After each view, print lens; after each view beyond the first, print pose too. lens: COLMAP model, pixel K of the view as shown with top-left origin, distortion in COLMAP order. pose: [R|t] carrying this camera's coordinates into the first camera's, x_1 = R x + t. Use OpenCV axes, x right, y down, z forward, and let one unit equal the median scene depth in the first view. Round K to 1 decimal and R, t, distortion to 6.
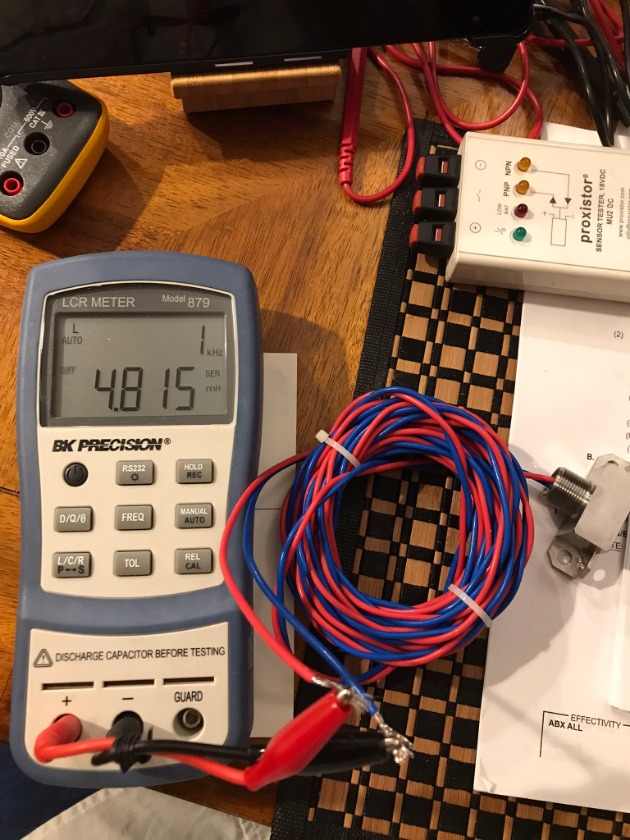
lens RADIAL K [[662.6, 0, 314.9], [0, 662.6, 425.7], [0, 0, 1]] dist [-0.010123, 0.056520]
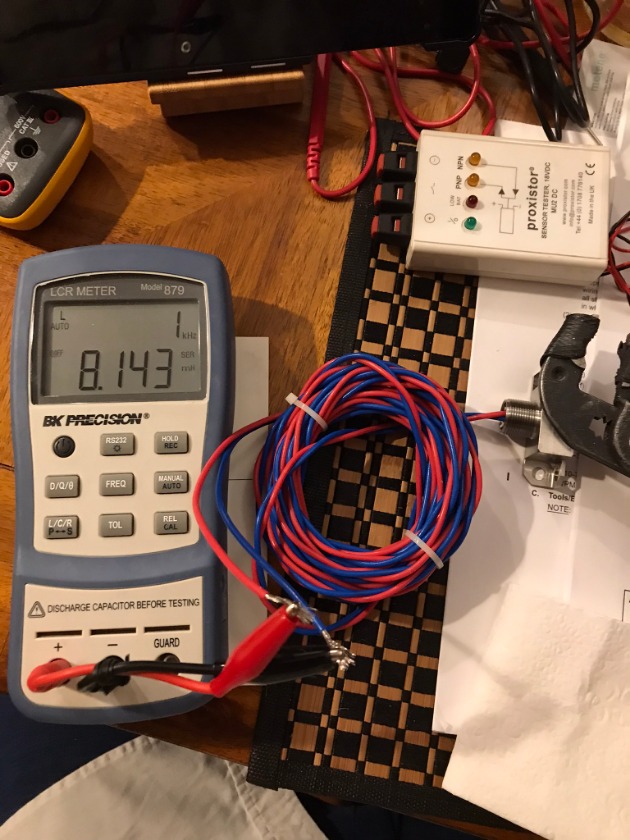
lens RADIAL K [[662.6, 0, 314.9], [0, 662.6, 425.7], [0, 0, 1]] dist [-0.010123, 0.056520]
pose [[0.999846, -0.014781, -0.009414, 0.061281], [0.014810, 0.999886, 0.002976, 0.036538], [0.009369, -0.003115, 0.999951, -0.091833]]
